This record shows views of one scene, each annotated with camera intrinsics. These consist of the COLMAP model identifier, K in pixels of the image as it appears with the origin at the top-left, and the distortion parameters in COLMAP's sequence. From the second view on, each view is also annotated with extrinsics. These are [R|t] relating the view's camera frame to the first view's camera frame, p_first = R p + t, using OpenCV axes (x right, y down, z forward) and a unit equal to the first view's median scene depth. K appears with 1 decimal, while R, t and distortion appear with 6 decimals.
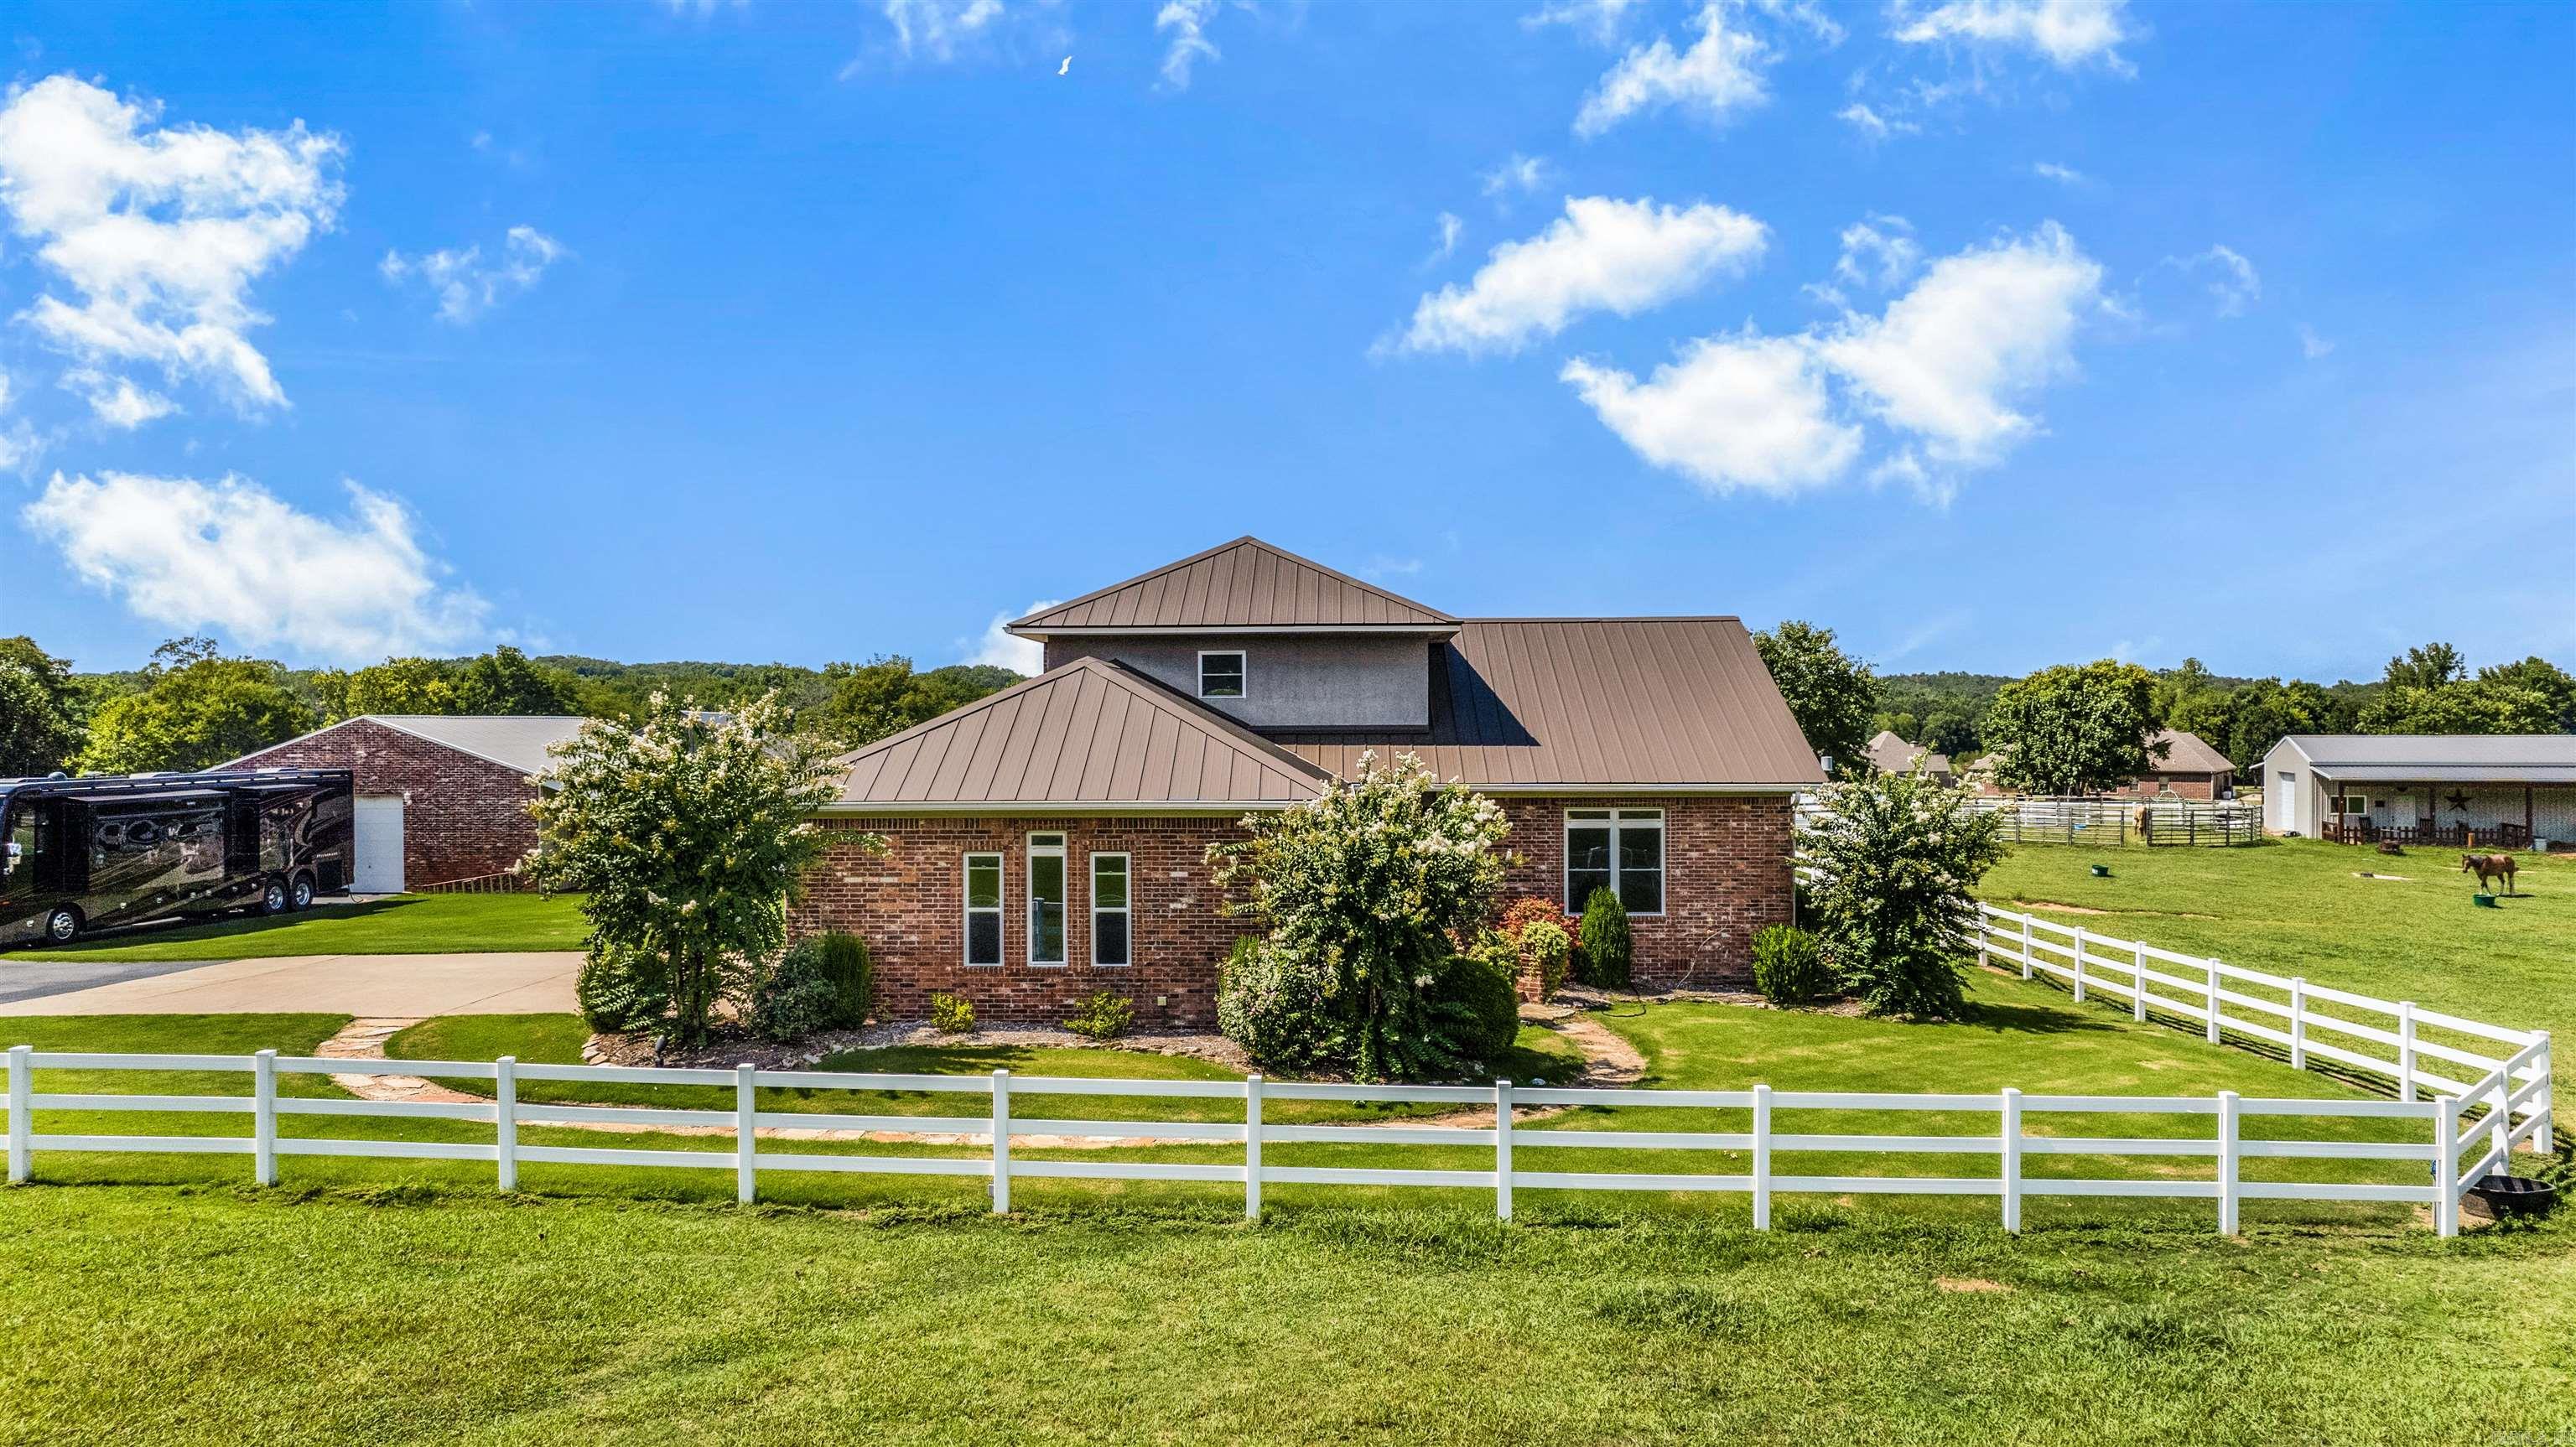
lens RADIAL K [[1635.0, 0, 1288.0], [0, 1635.0, 723.5], [0, 0, 1]] dist [-0.002517, -0.000169]
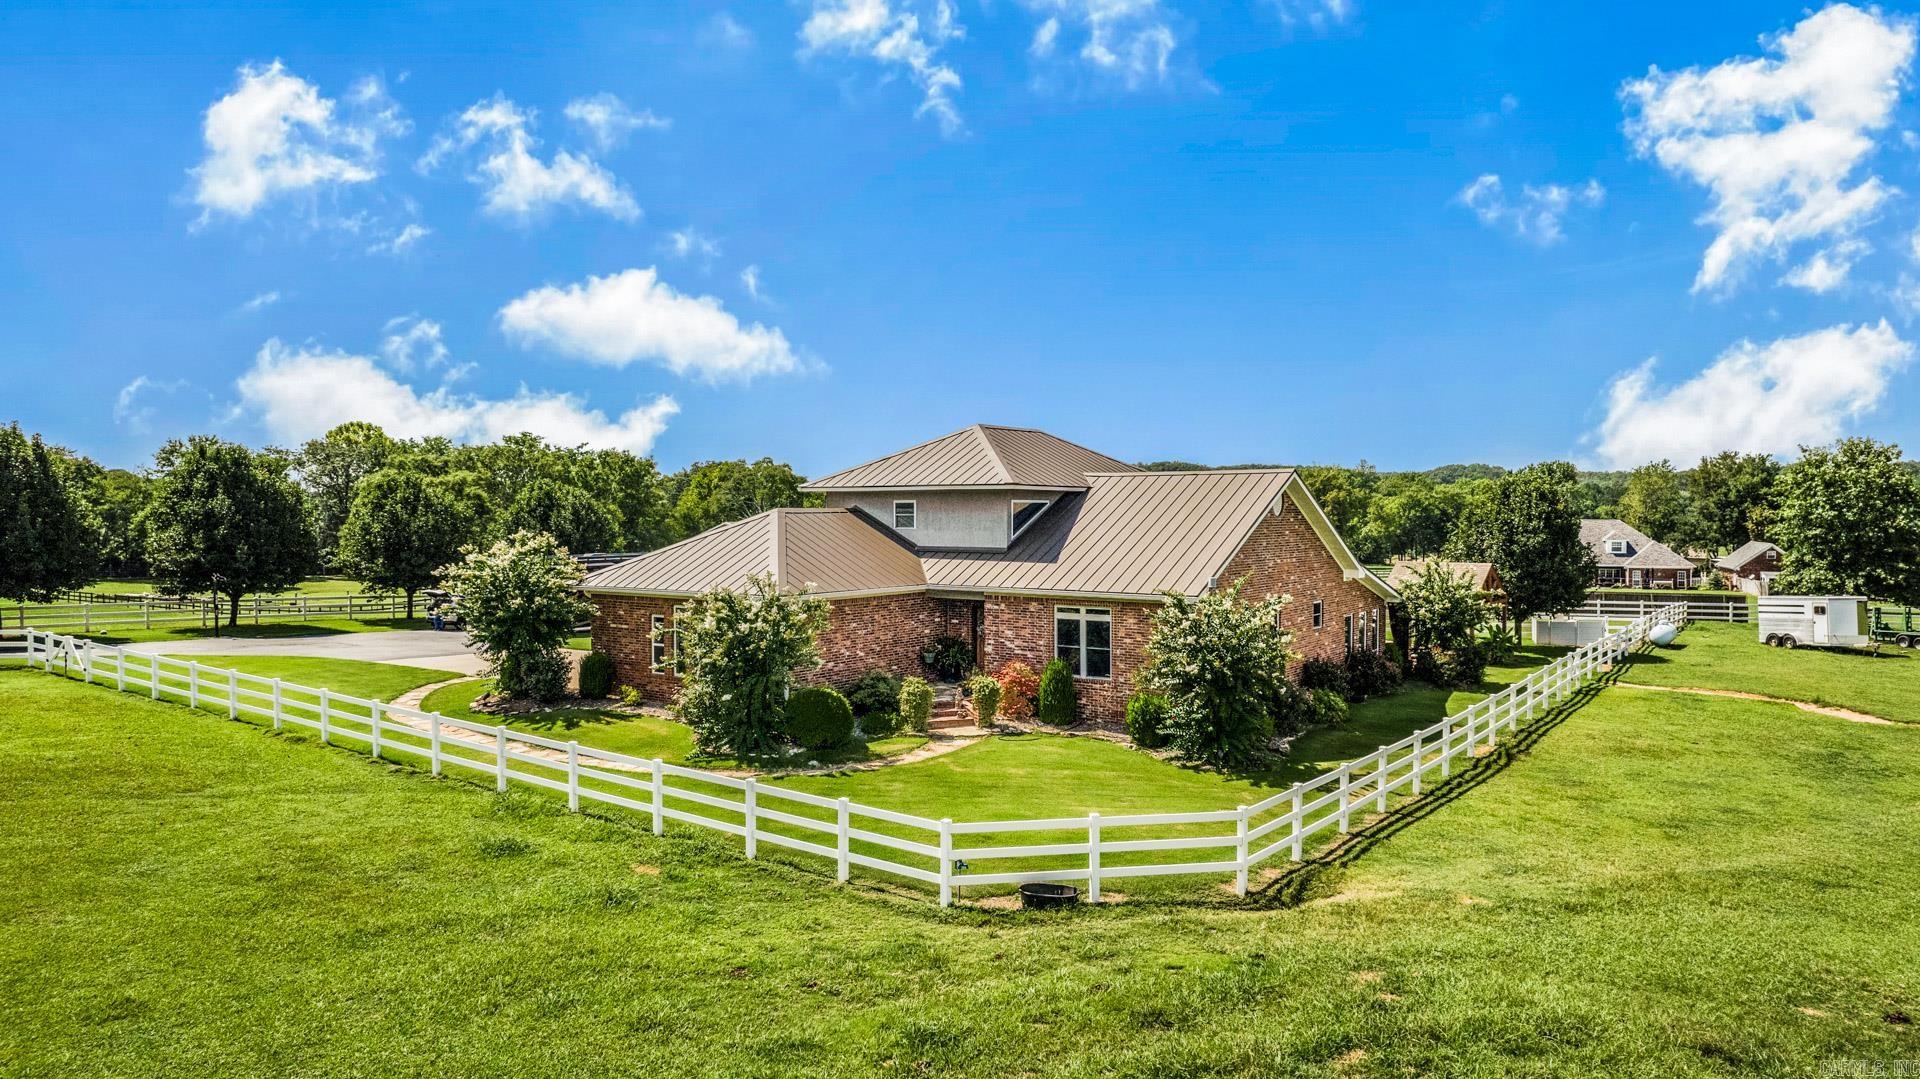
lens RADIAL K [[1245.3, 0, 960.0], [0, 1245.3, 539.5], [0, 0, 1]] dist [-0.086027, 0.084005]
pose [[0.838247, 0.012428, -0.545150, 0.688936], [-0.004850, 0.999871, 0.015337, -0.024539], [0.545270, -0.010212, 0.838198, -0.005820]]
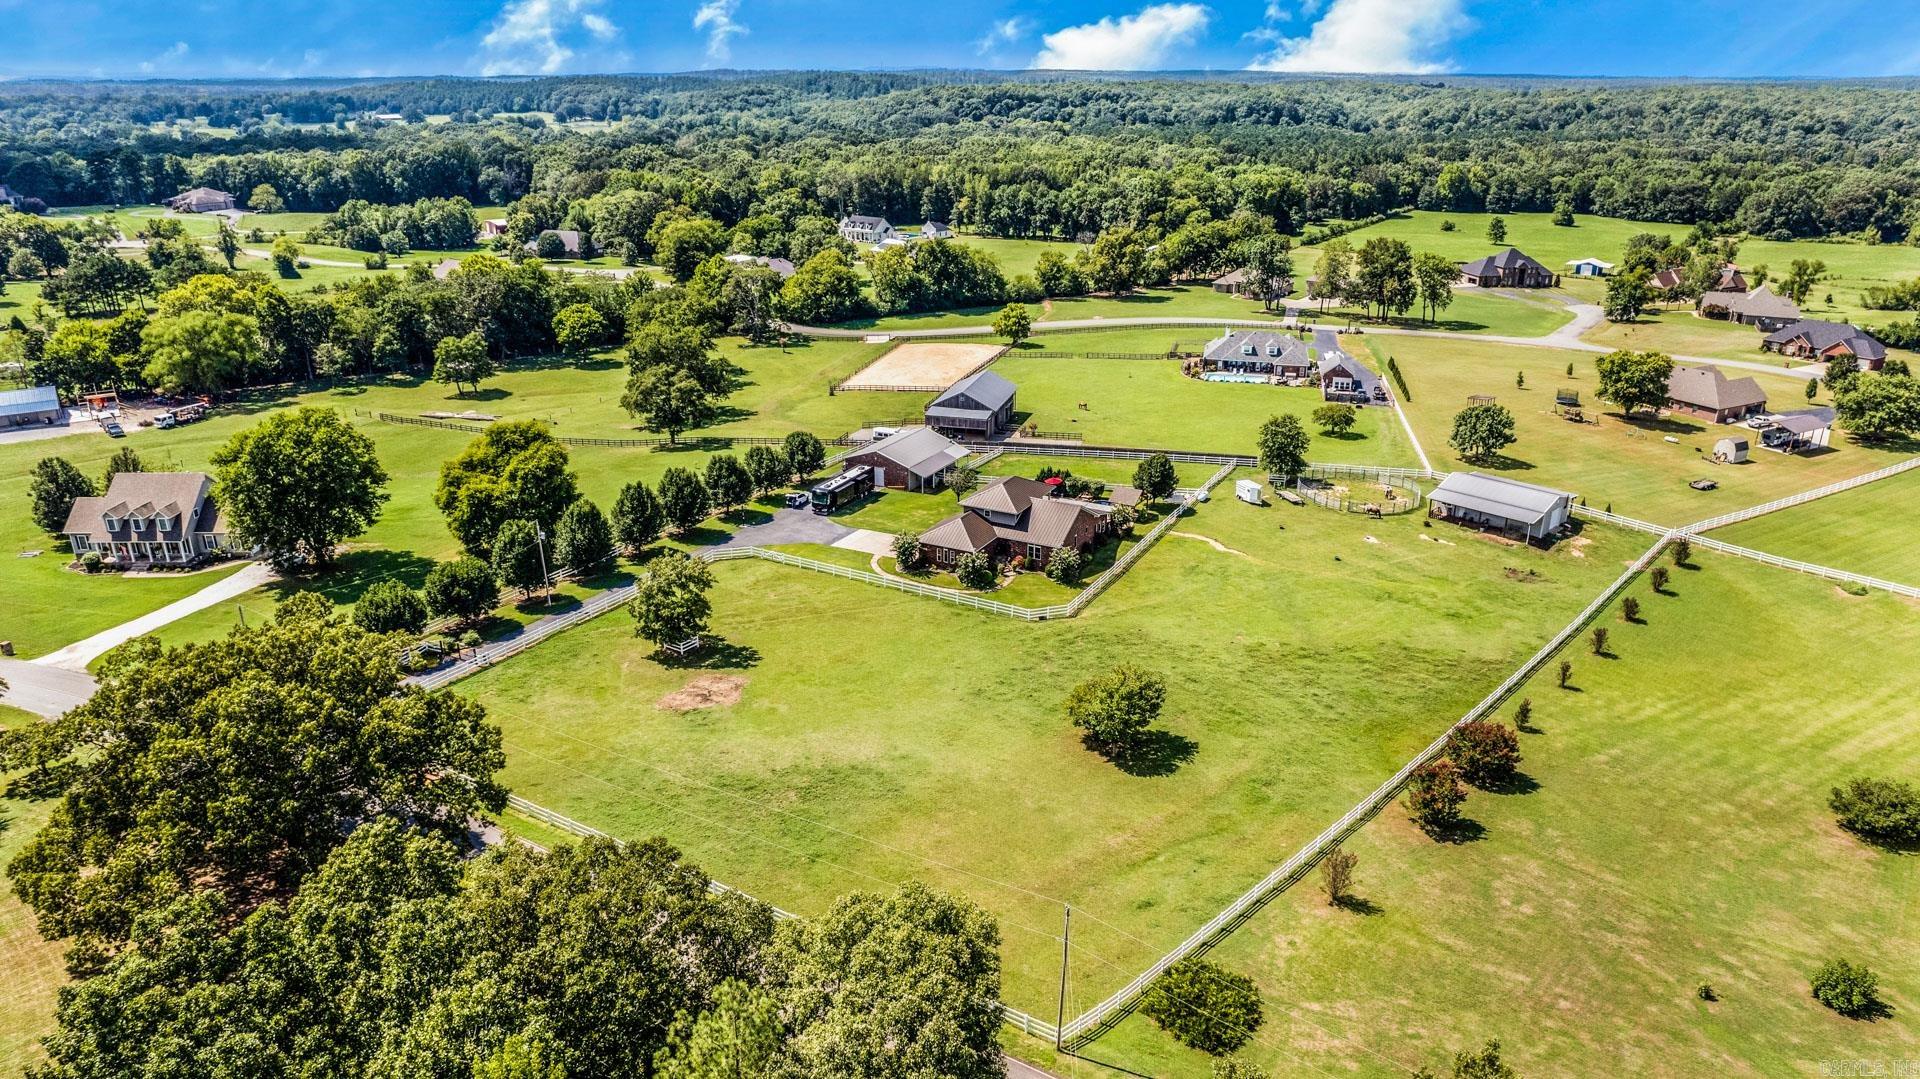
lens RADIAL K [[1231.0, 0, 960.0], [0, 1231.0, 539.5], [0, 0, 1]] dist [-0.080053, 0.071943]
pose [[0.907252, 0.144111, -0.395128, 1.841952], [-0.000971, 0.940181, 0.340673, -1.621145], [0.420587, -0.308693, 0.853121, -3.303958]]
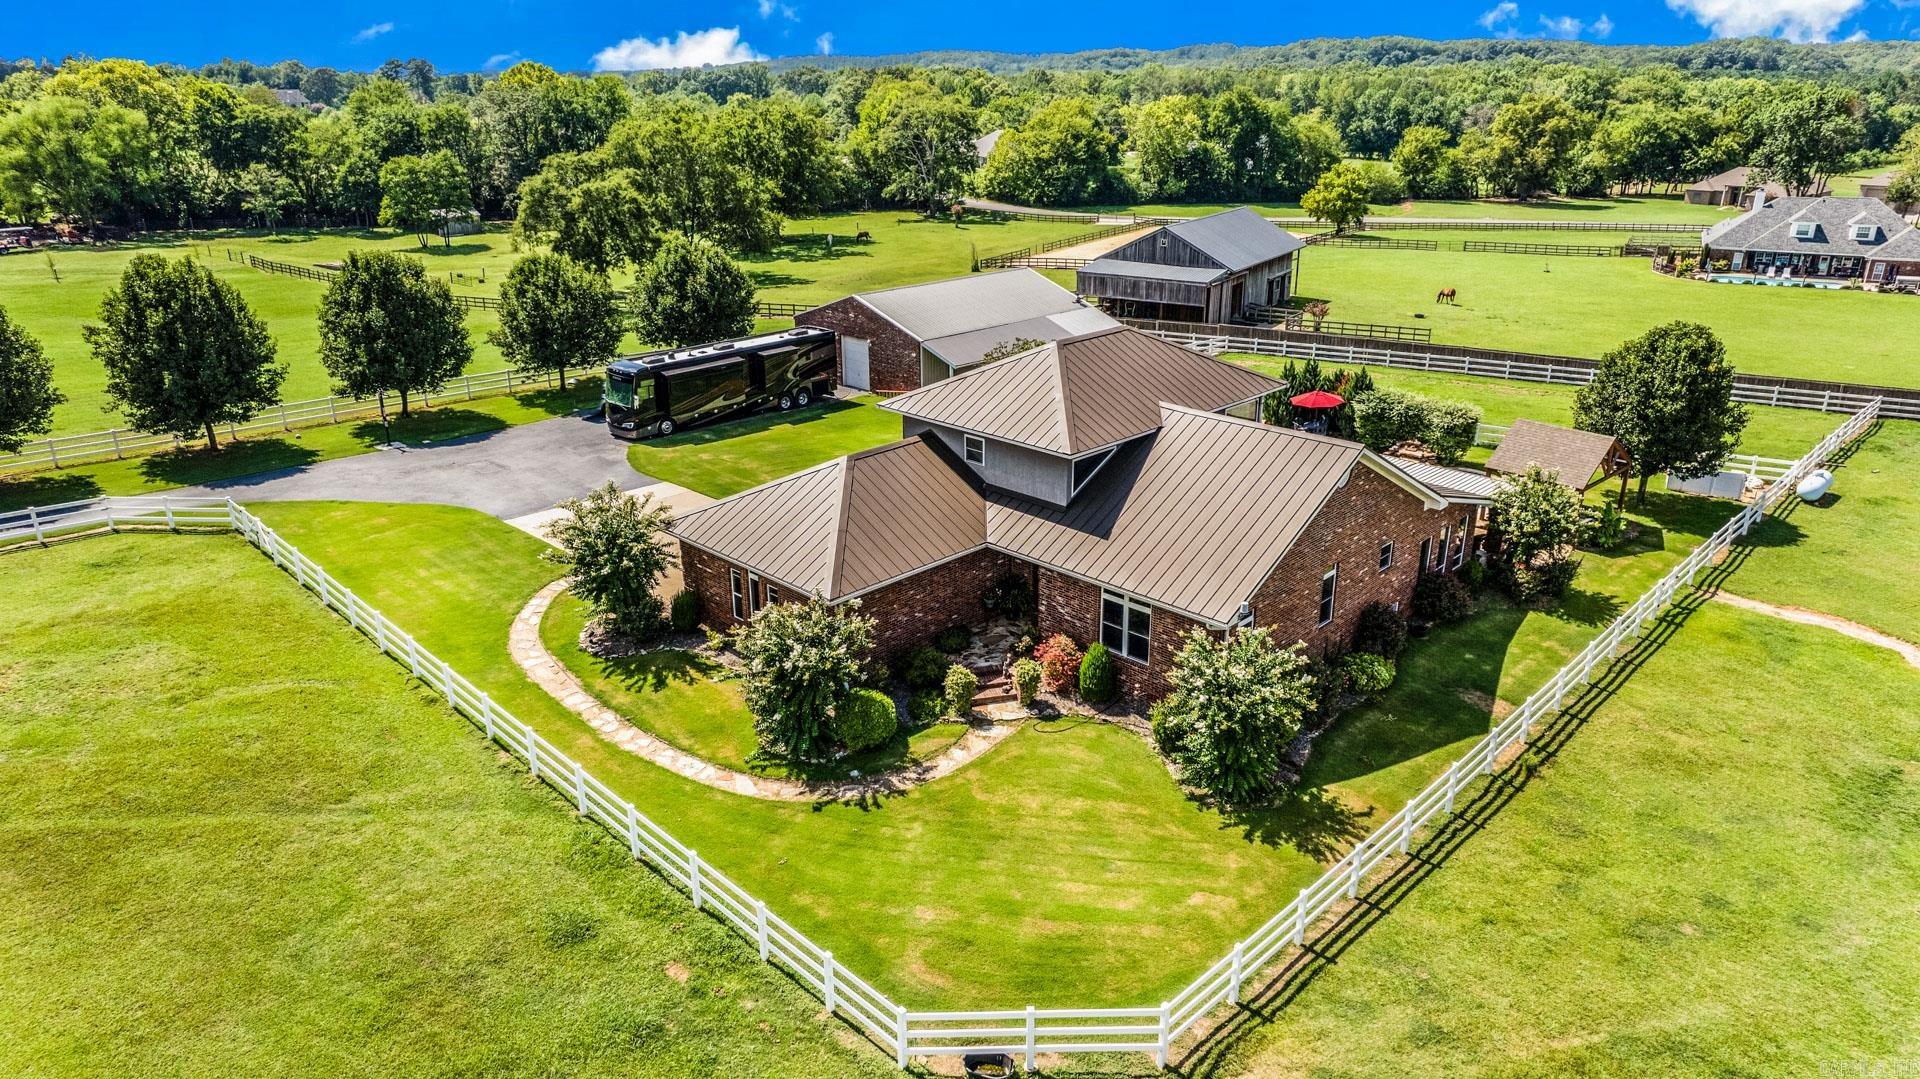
lens RADIAL K [[1231.0, 0, 960.0], [0, 1231.0, 539.5], [0, 0, 1]] dist [-0.080053, 0.071943]
pose [[0.745516, 0.229516, -0.625722, 0.759169], [0.000486, 0.938648, 0.344877, -0.377792], [0.666487, -0.257415, 0.699666, 0.095828]]
